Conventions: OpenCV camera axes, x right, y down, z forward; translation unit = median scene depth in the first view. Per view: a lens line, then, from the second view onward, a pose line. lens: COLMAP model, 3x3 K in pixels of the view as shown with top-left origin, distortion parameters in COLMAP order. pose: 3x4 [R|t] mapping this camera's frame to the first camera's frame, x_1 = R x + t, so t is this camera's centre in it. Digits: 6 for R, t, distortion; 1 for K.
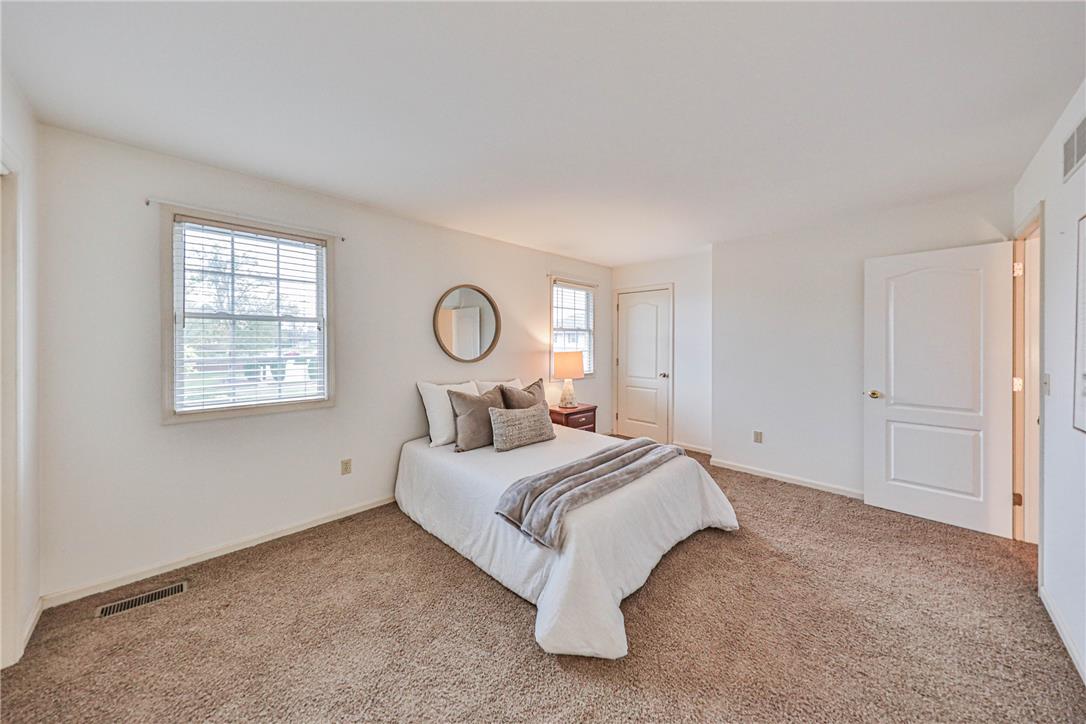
lens RADIAL K [[366.3, 0, 560.0], [0, 366.3, 339.4], [0, 0, 1]] dist [0.008096, -0.002806]
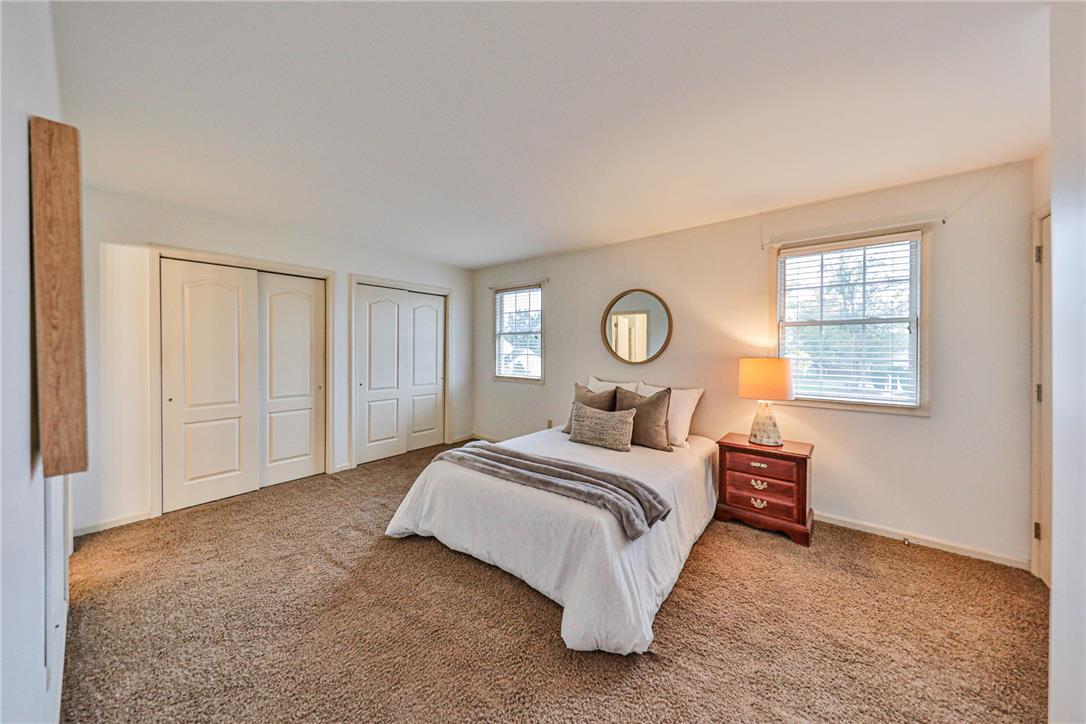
lens RADIAL K [[366.3, 0, 540.2], [0, 366.3, 351.0], [0, 0, 1]] dist [0.008096, -0.002806]
pose [[0.080990, 0.007891, -0.996684, 0.812431], [0.006411, 0.999944, 0.008438, 0.016651], [0.996694, -0.007074, 0.080935, 0.697647]]
